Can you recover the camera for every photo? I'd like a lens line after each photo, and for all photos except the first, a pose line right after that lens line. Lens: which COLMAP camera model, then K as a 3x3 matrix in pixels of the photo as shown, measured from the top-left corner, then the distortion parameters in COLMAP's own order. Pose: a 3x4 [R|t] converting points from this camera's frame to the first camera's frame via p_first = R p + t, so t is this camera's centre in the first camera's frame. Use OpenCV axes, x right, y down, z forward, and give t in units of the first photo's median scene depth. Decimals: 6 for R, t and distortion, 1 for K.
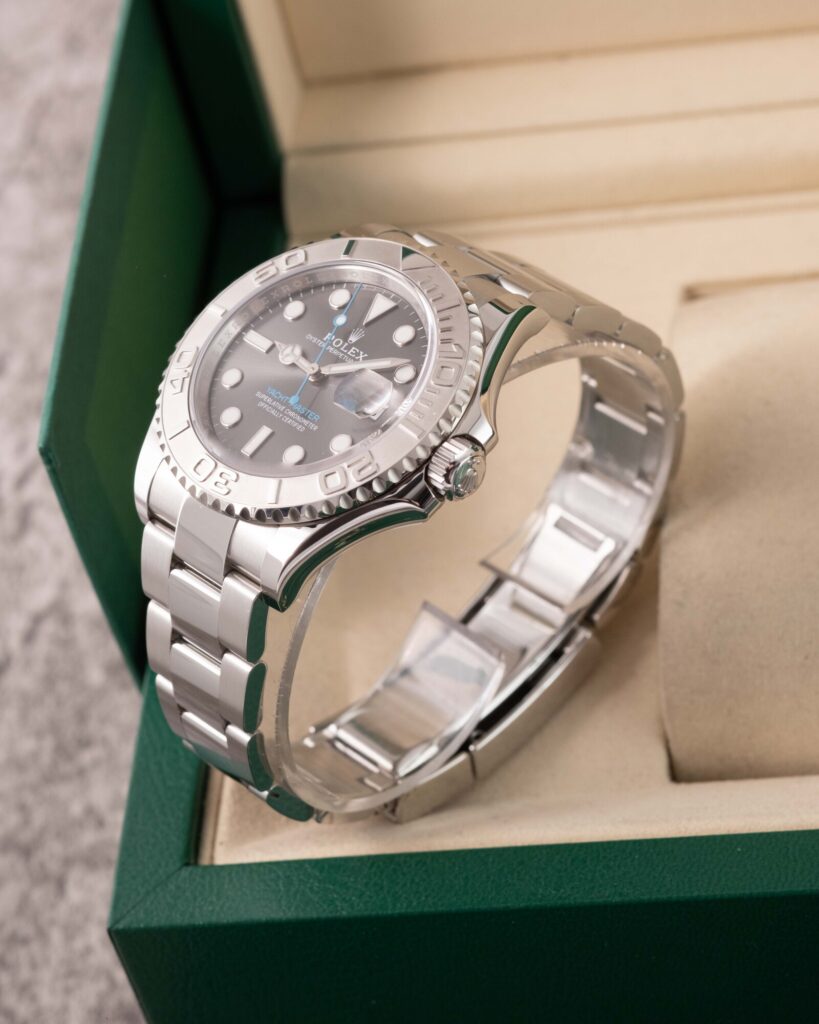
lens RADIAL K [[4672.9, 0, 409.5], [0, 4672.9, 512.0], [0, 0, 1]] dist [0.143636, 5.216302]
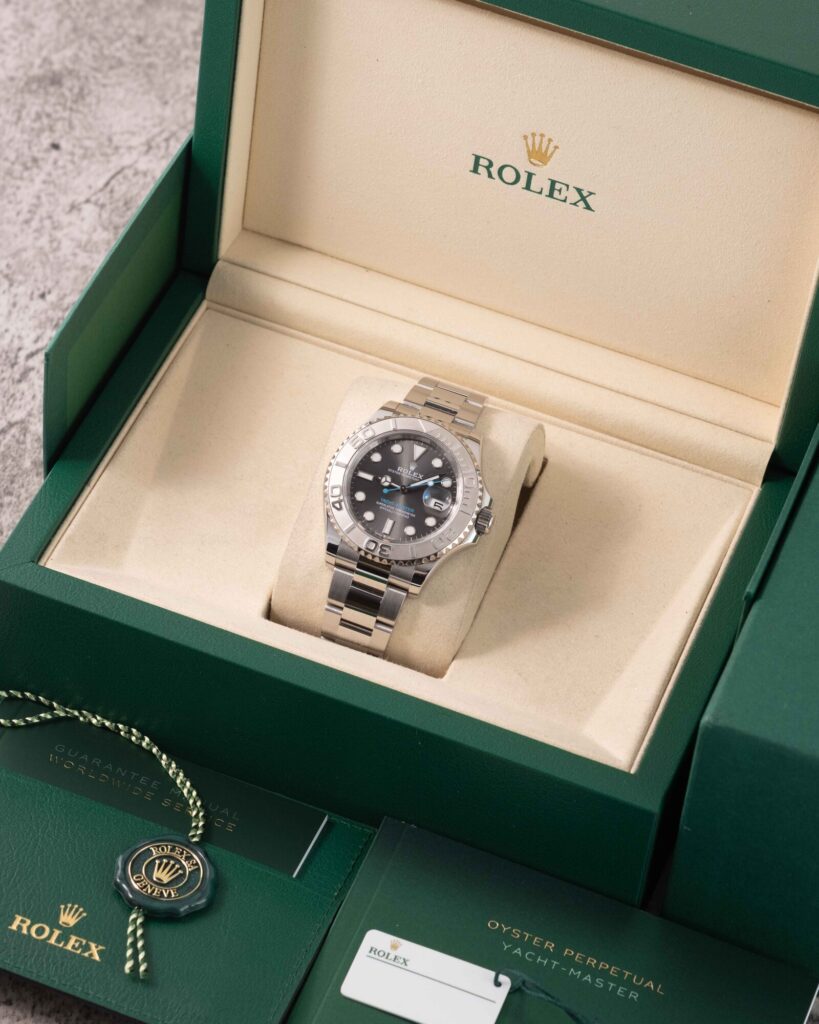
lens RADIAL K [[4672.9, 0, 409.5], [0, 4672.9, 512.0], [0, 0, 1]] dist [0.143636, 5.216302]
pose [[0.918371, 0.395492, 0.013436, 0.072016], [-0.395573, 0.918426, 0.003911, -0.020088], [-0.010793, -0.008906, 0.999902, -1.119802]]
